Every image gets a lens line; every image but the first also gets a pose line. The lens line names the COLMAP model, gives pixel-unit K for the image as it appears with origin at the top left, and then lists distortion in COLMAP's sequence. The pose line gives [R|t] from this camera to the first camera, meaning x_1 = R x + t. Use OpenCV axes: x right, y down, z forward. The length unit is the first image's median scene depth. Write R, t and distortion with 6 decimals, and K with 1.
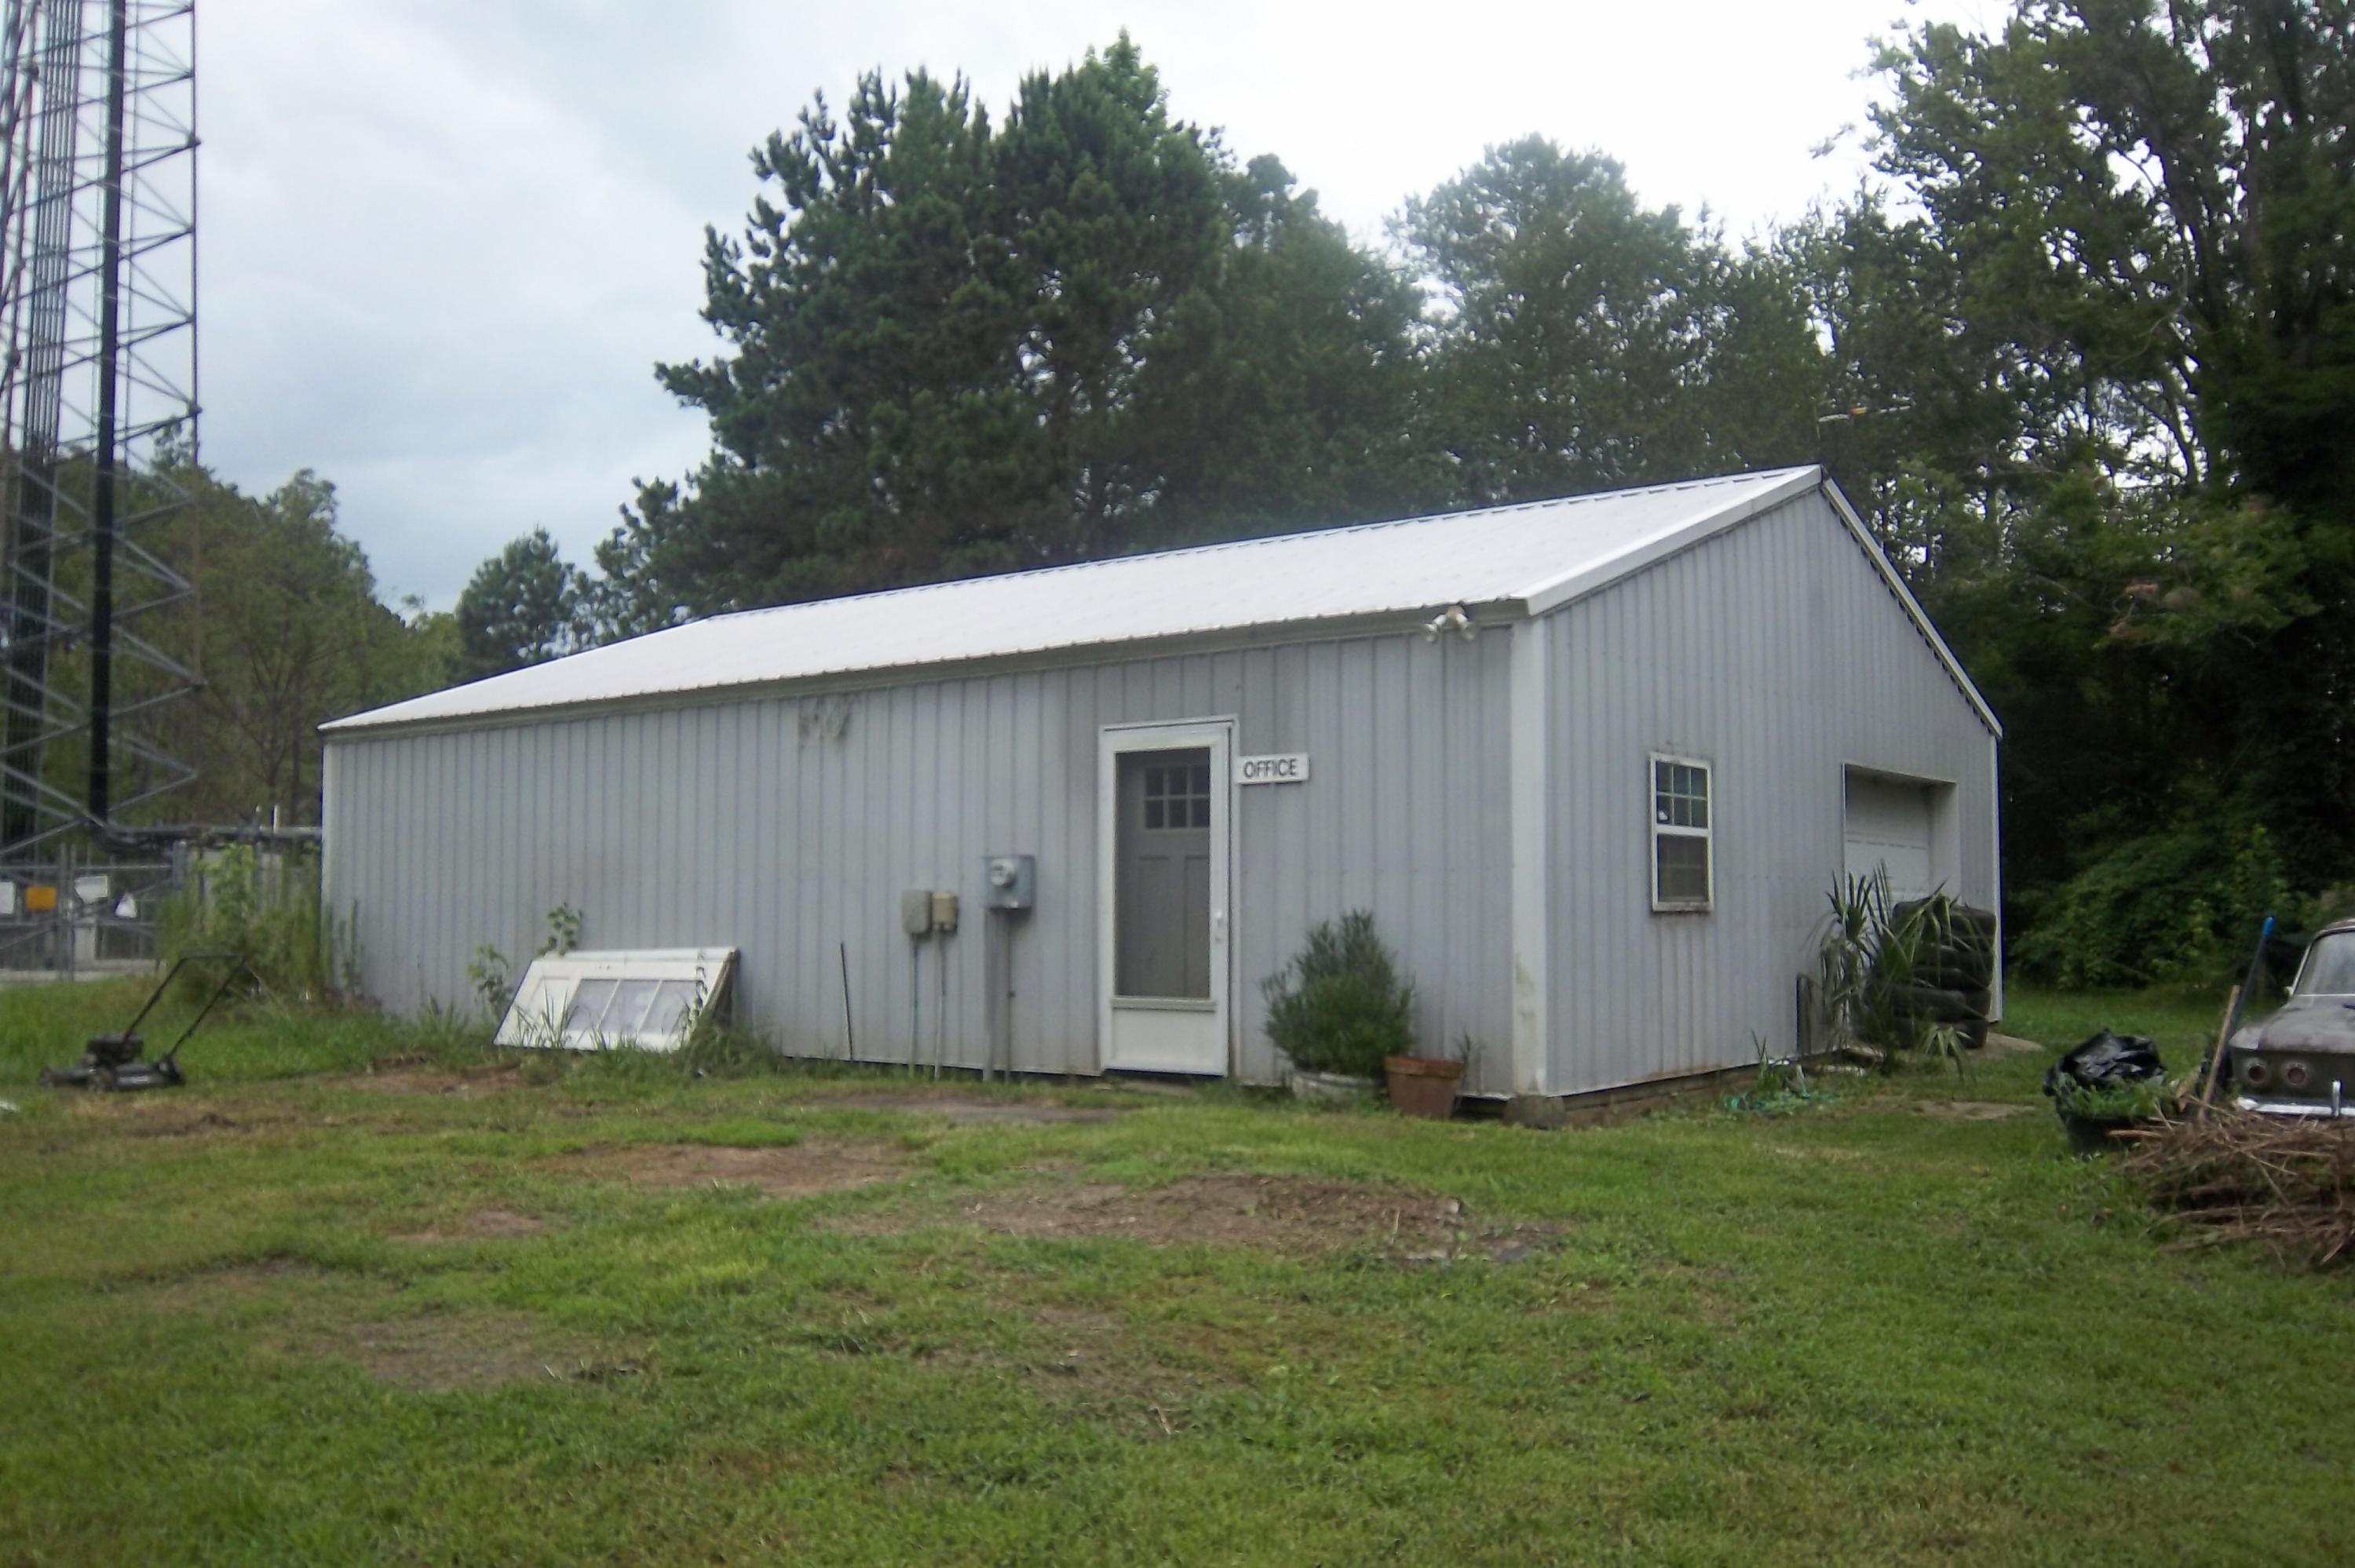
lens RADIAL K [[2014.0, 0, 1185.9], [0, 2014.0, 785.5], [0, 0, 1]] dist [-0.104842, 0.082841]
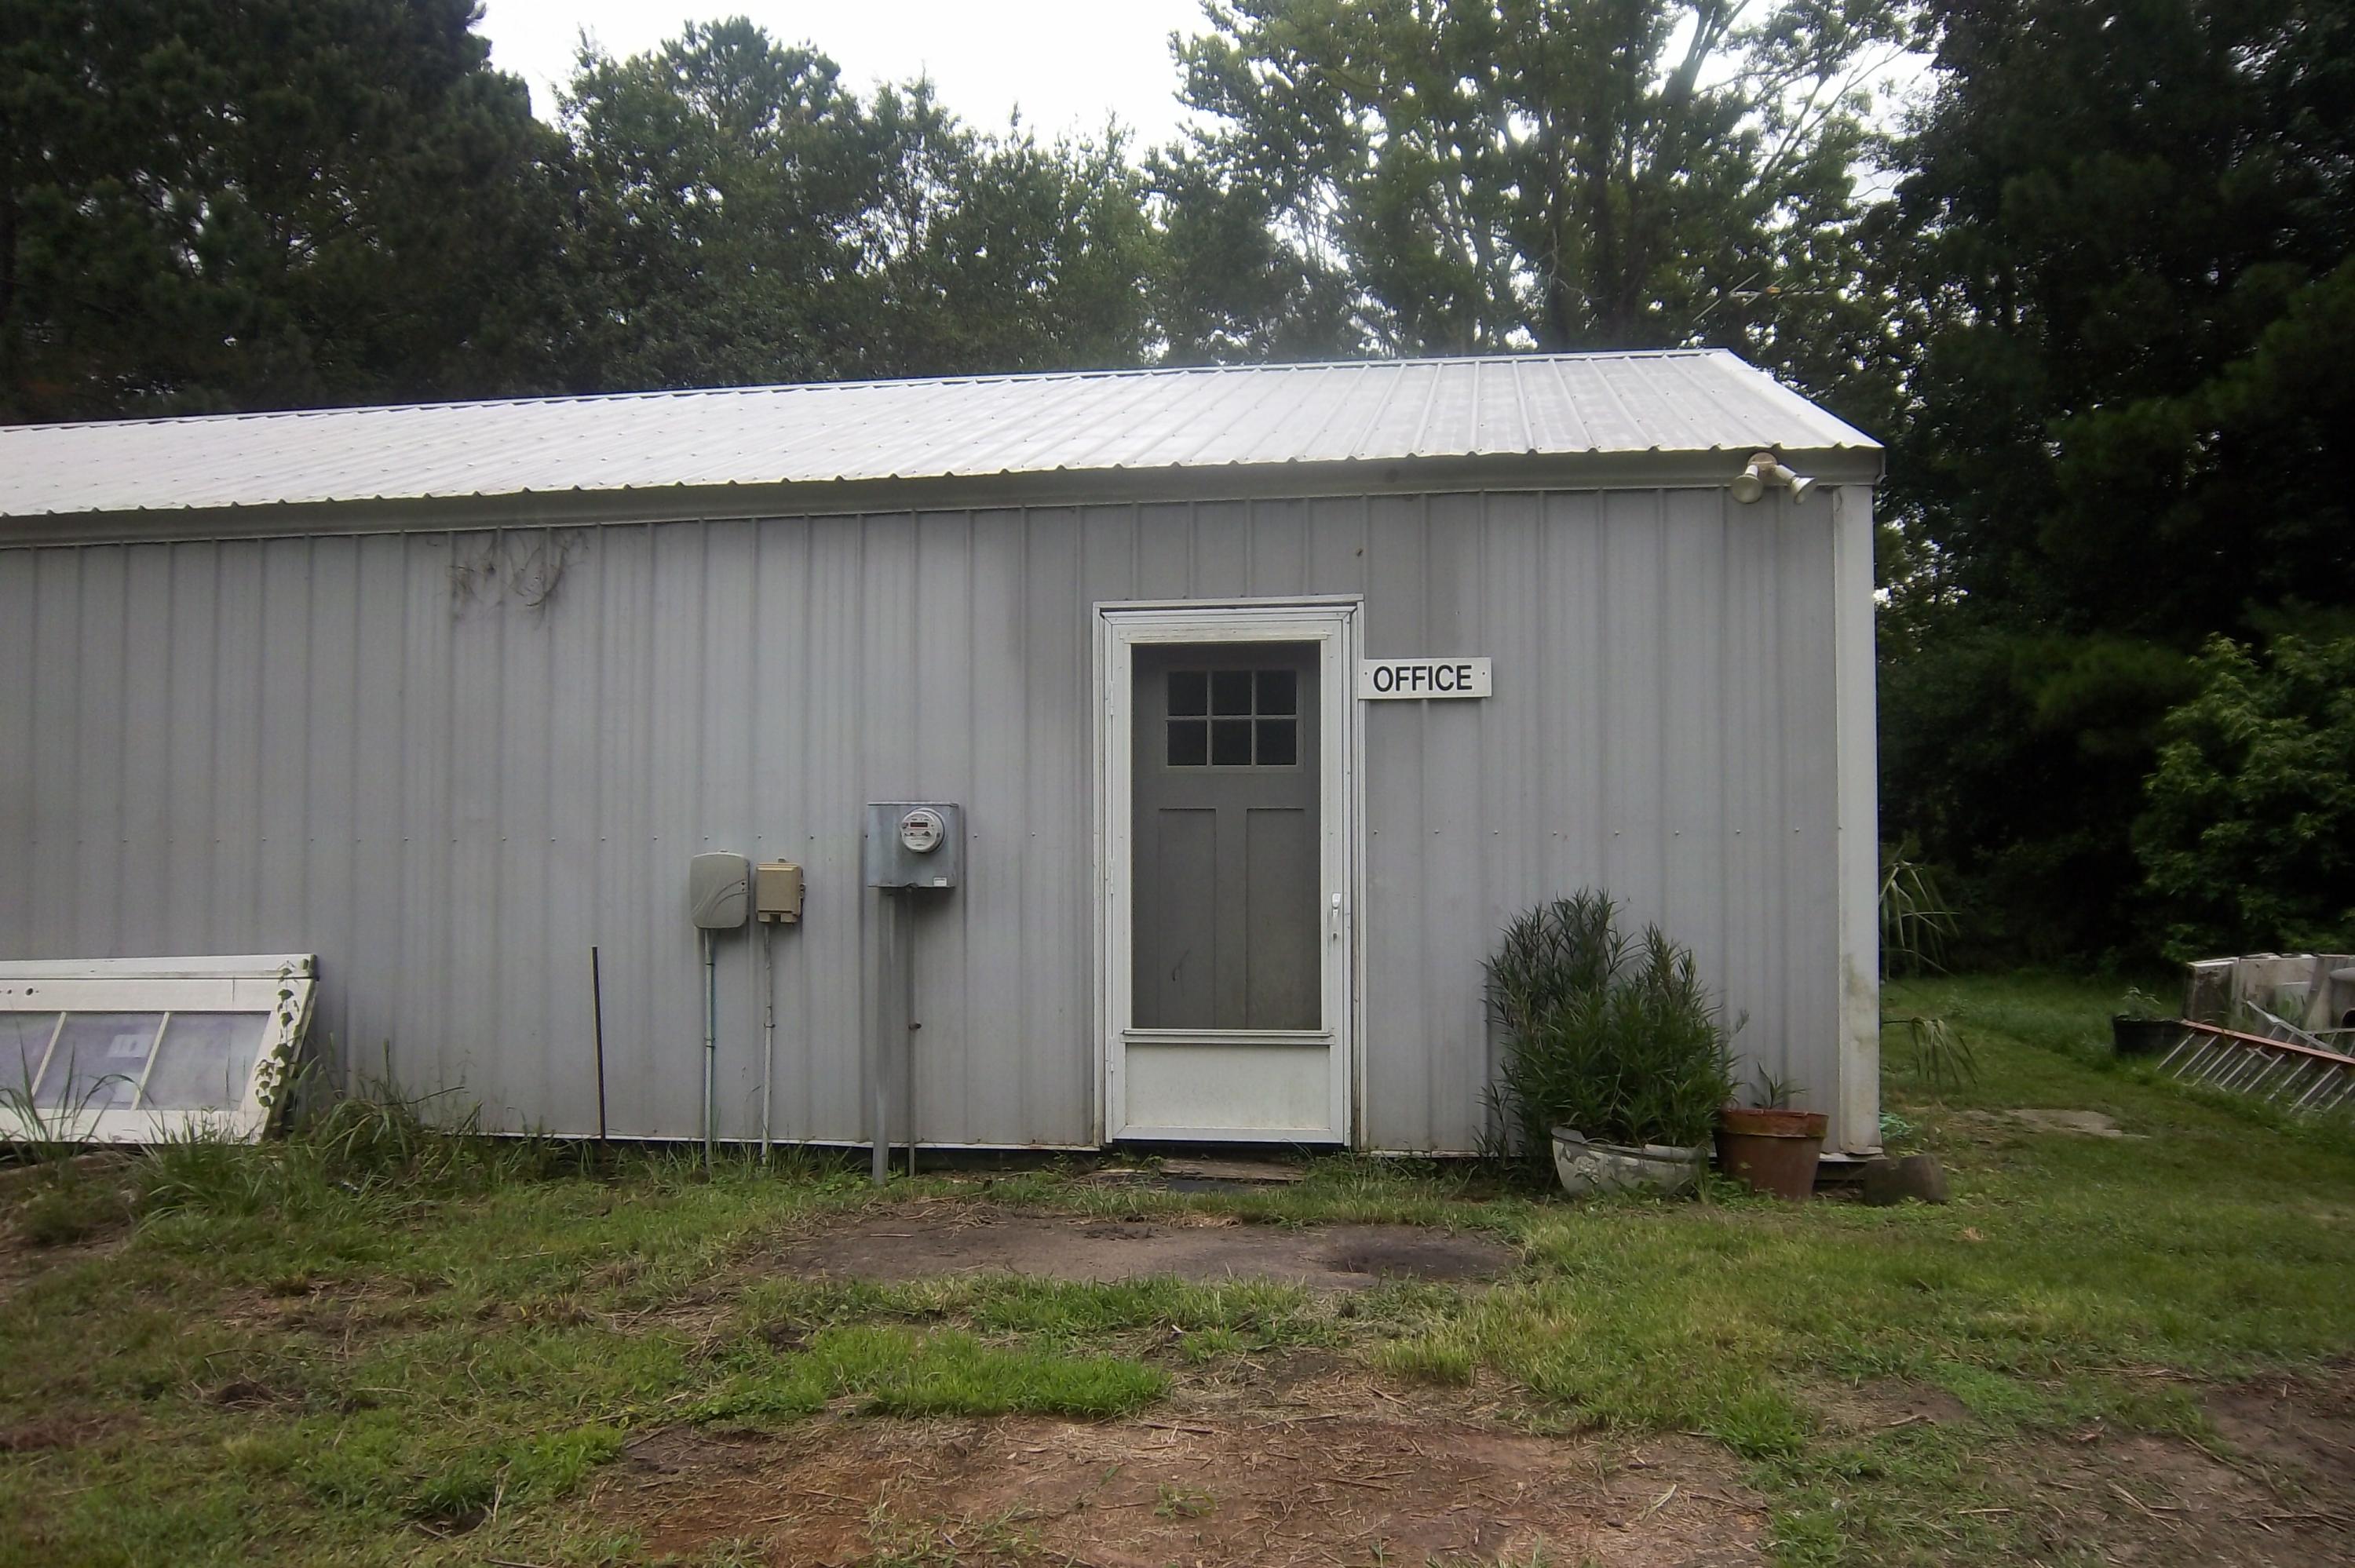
lens RADIAL K [[2014.0, 0, 1172.2], [0, 2014.0, 789.8], [0, 0, 1]] dist [-0.104842, 0.082841]
pose [[0.881107, 0.016485, 0.472629, -0.318018], [-0.028390, 0.999434, 0.018067, 0.017325], [-0.472064, -0.029337, 0.881076, 0.425056]]
